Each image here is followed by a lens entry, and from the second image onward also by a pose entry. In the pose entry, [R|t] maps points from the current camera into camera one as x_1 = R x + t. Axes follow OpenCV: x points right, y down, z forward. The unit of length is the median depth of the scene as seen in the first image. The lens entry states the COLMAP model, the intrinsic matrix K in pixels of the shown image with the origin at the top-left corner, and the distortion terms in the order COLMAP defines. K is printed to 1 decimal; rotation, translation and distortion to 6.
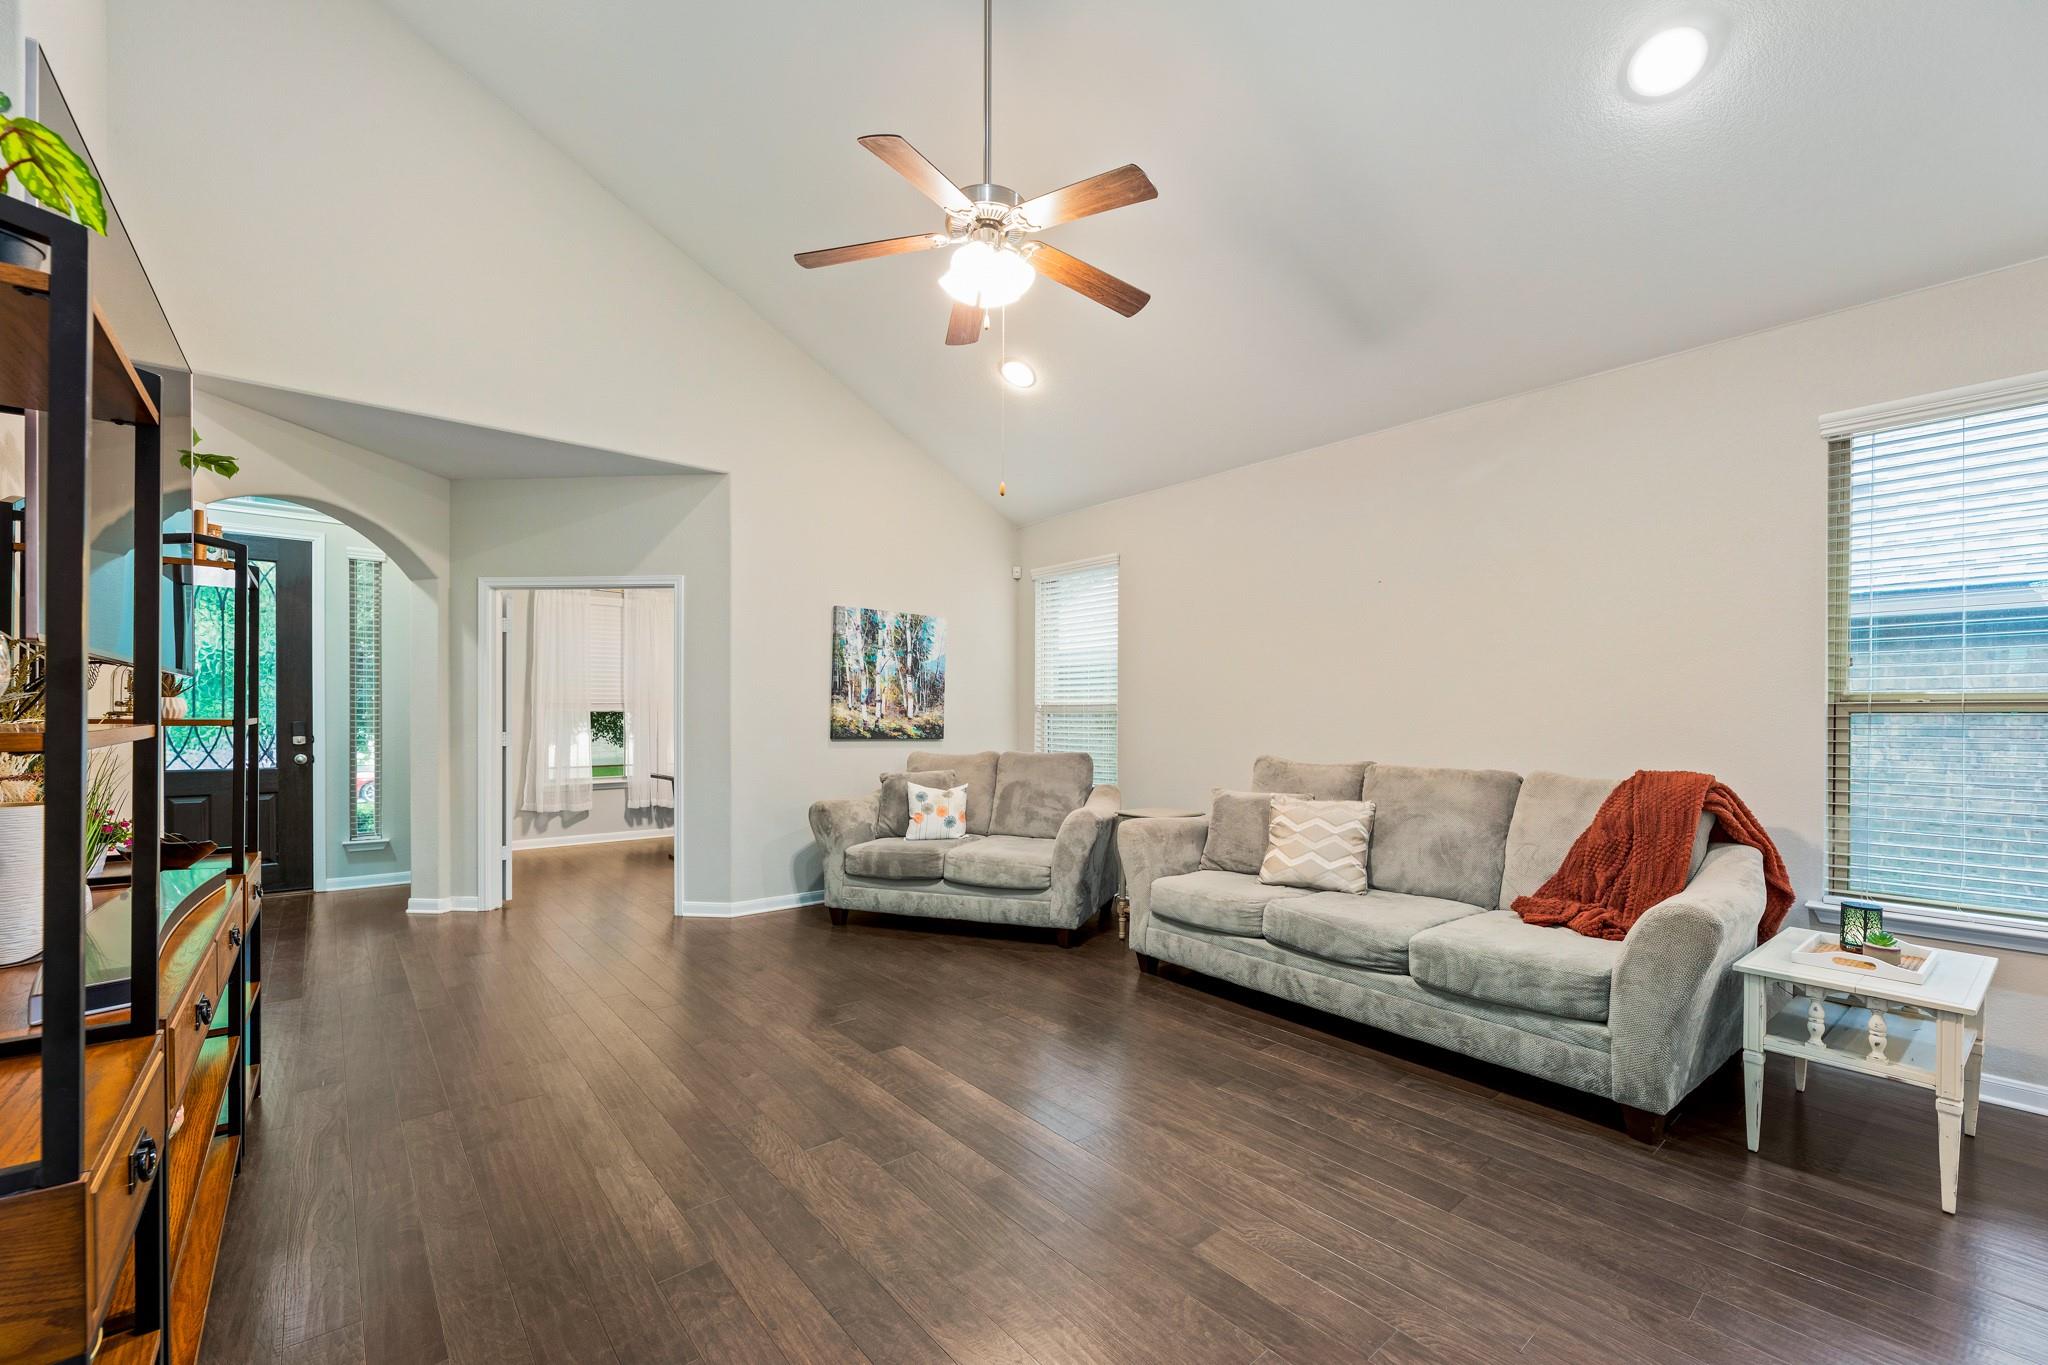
lens RADIAL K [[817.7, 0, 1023.3], [0, 817.7, 705.0], [0, 0, 1]] dist [0.001714, 0.000169]
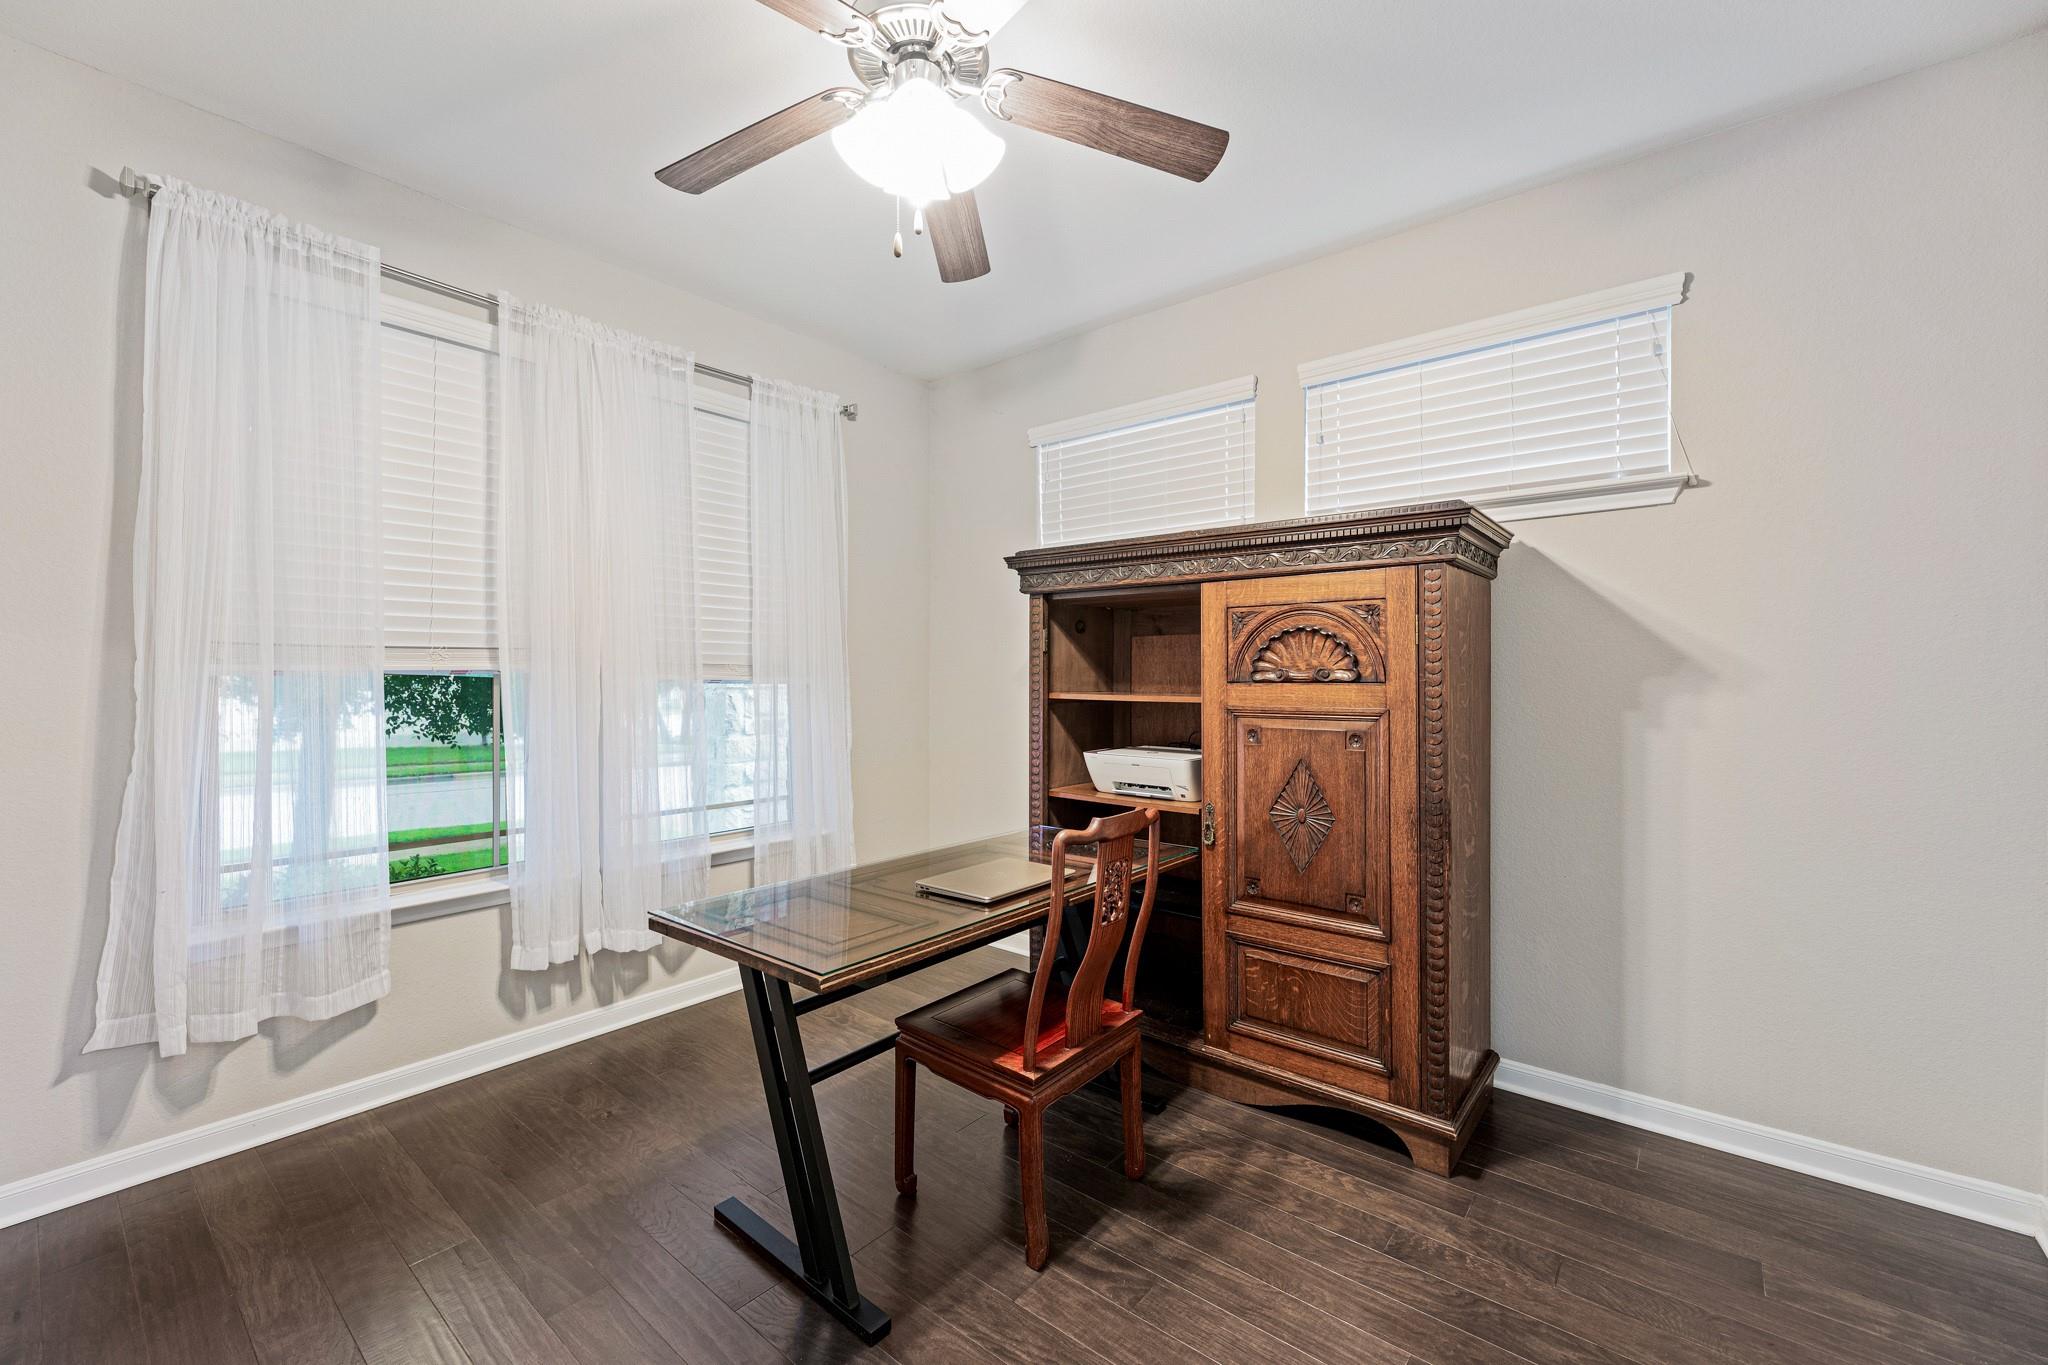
lens RADIAL K [[835.4, 0, 1030.1], [0, 835.4, 676.5], [0, 0, 1]] dist [-0.001944, 0.001178]
pose [[0.984147, 0.005766, 0.177261, -0.481181], [-0.006852, 0.999961, 0.005516, 0.008670], [-0.177222, -0.006643, 0.984148, 0.902565]]
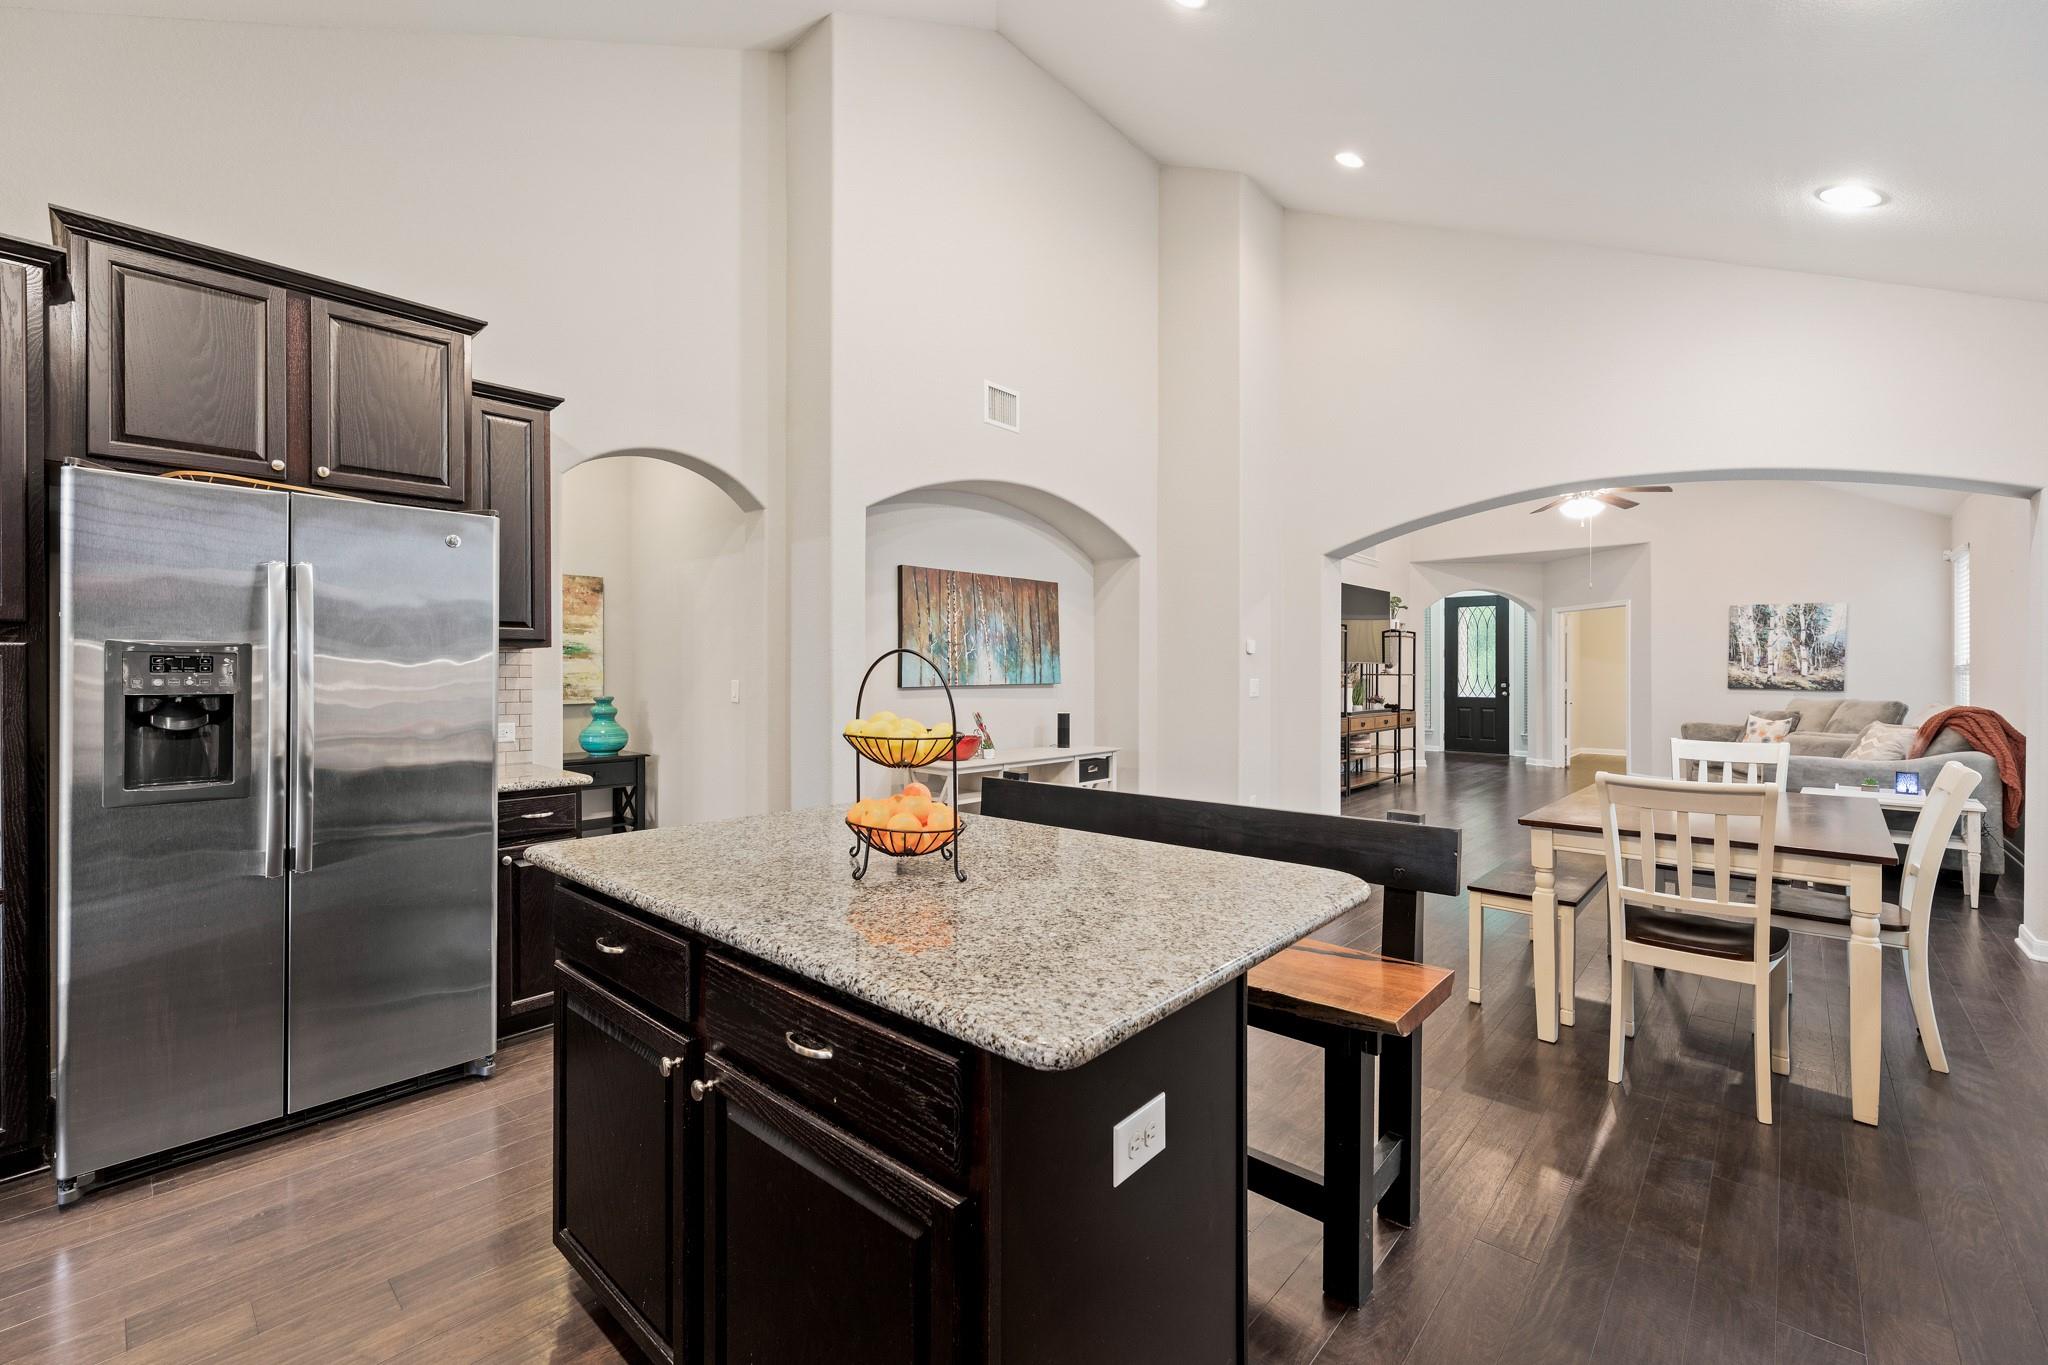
lens RADIAL K [[835.4, 0, 1030.1], [0, 835.4, 676.5], [0, 0, 1]] dist [-0.001944, 0.001178]
pose [[0.136011, 0.002098, -0.990705, 1.160561], [0.014053, 0.999893, 0.004046, -0.007669], [0.990608, -0.014472, 0.135967, -0.566247]]
